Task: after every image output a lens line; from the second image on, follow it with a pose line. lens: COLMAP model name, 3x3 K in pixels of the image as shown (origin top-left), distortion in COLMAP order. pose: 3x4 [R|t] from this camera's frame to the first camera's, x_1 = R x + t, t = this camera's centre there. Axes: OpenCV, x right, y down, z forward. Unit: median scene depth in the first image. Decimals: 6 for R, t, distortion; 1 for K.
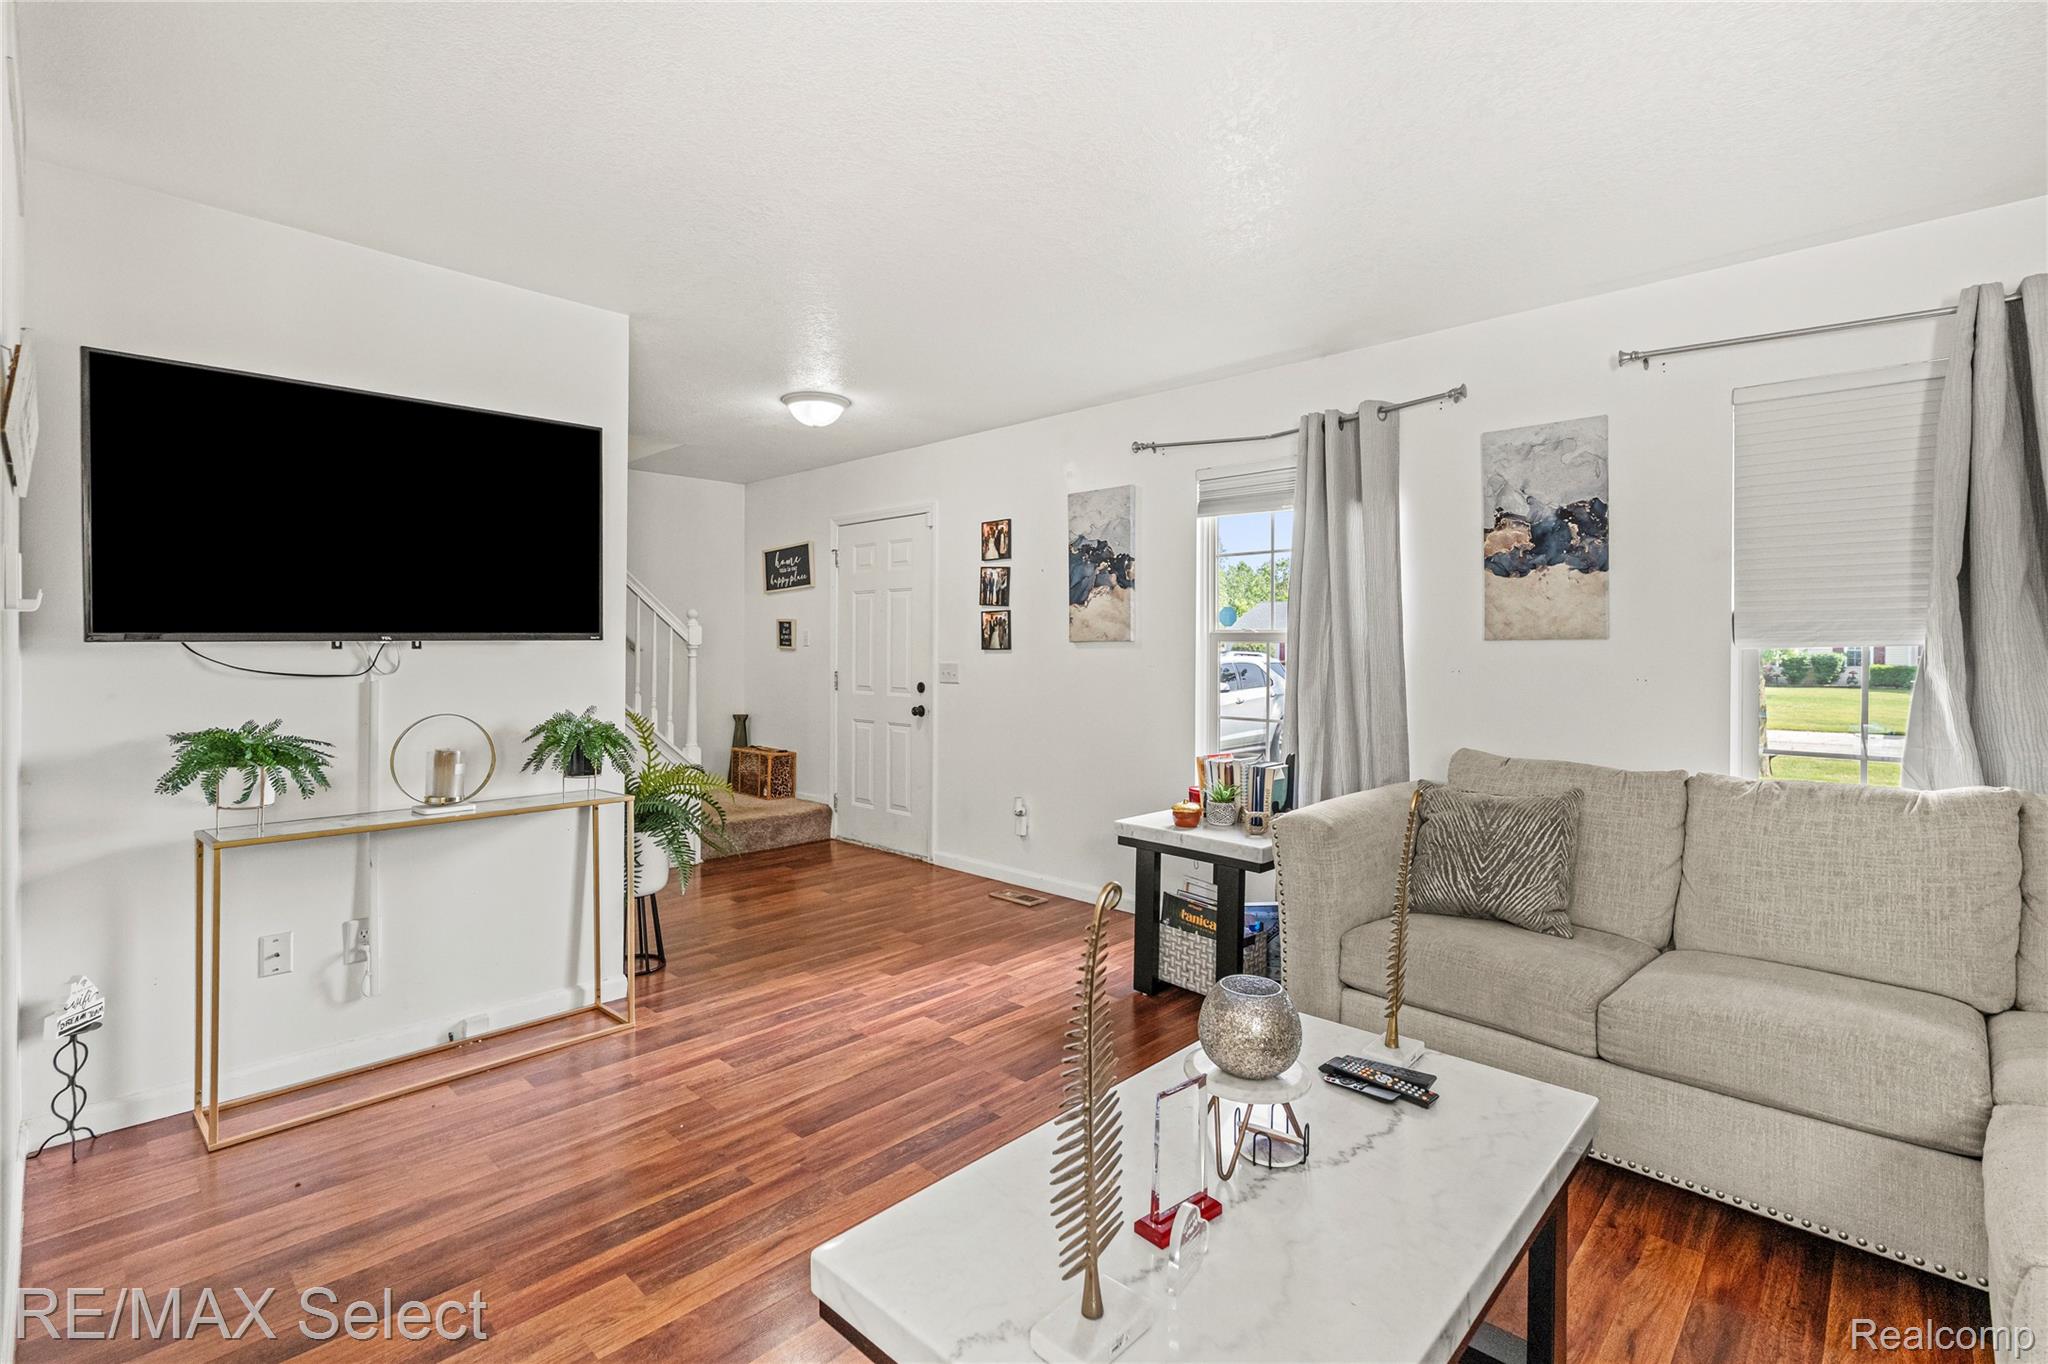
lens RADIAL K [[936.3, 0, 1035.2], [0, 936.3, 643.1], [0, 0, 1]] dist [0.005186, 0.000736]
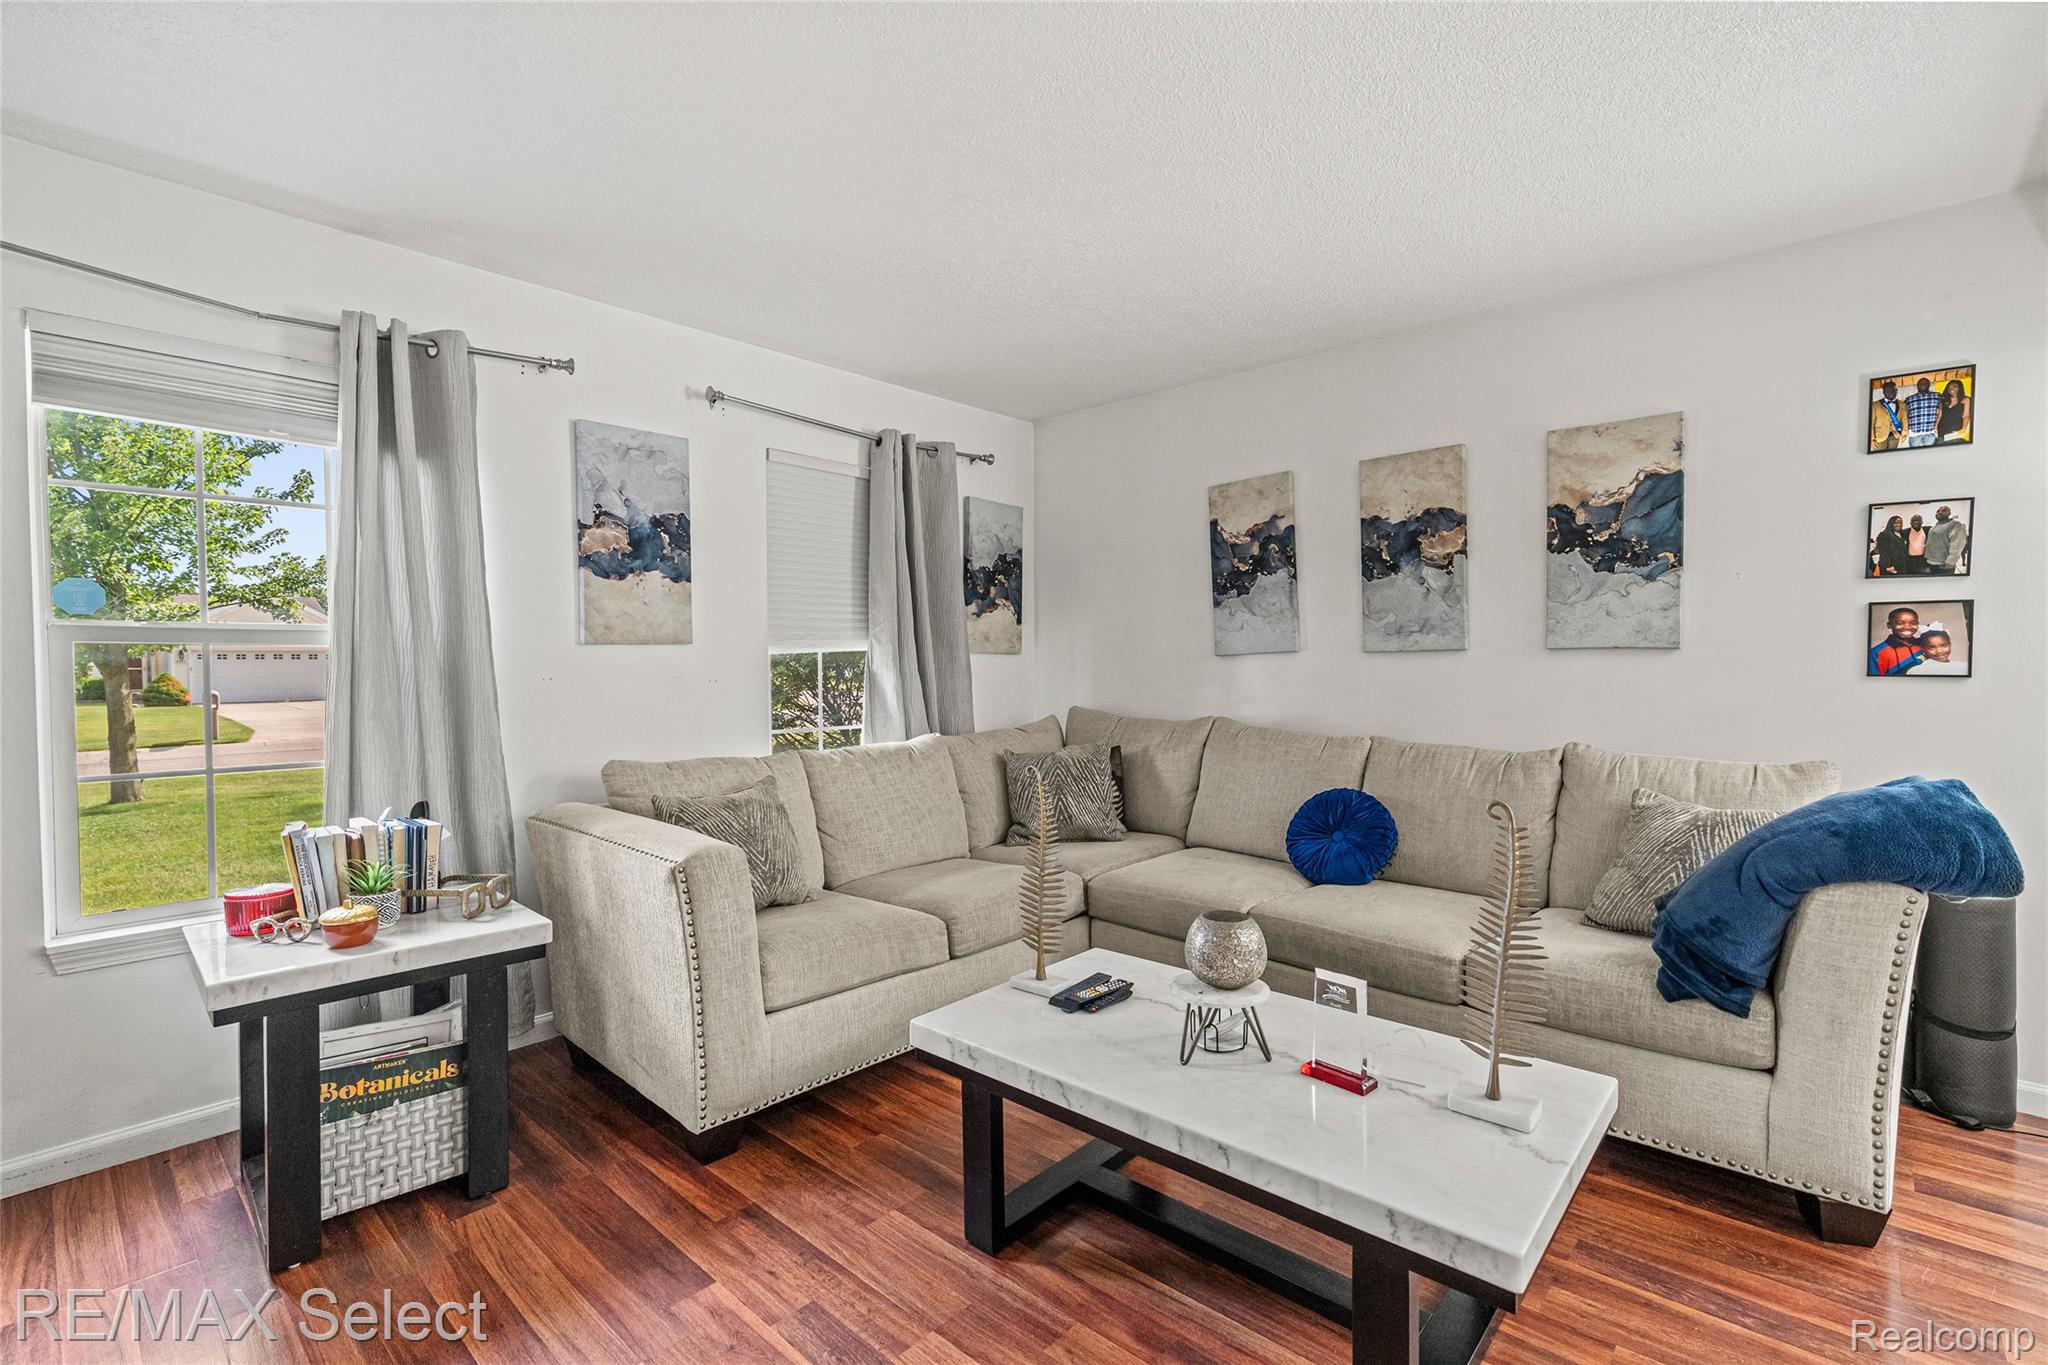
lens RADIAL K [[921.7, 0, 1036.6], [0, 921.7, 680.5], [0, 0, 1]] dist [-0.004667, 0.000771]
pose [[-0.021264, -0.025057, 0.999460, -0.393278], [-0.000948, 0.999686, 0.025043, 0.008403], [-0.999773, -0.000415, -0.021281, 0.512697]]
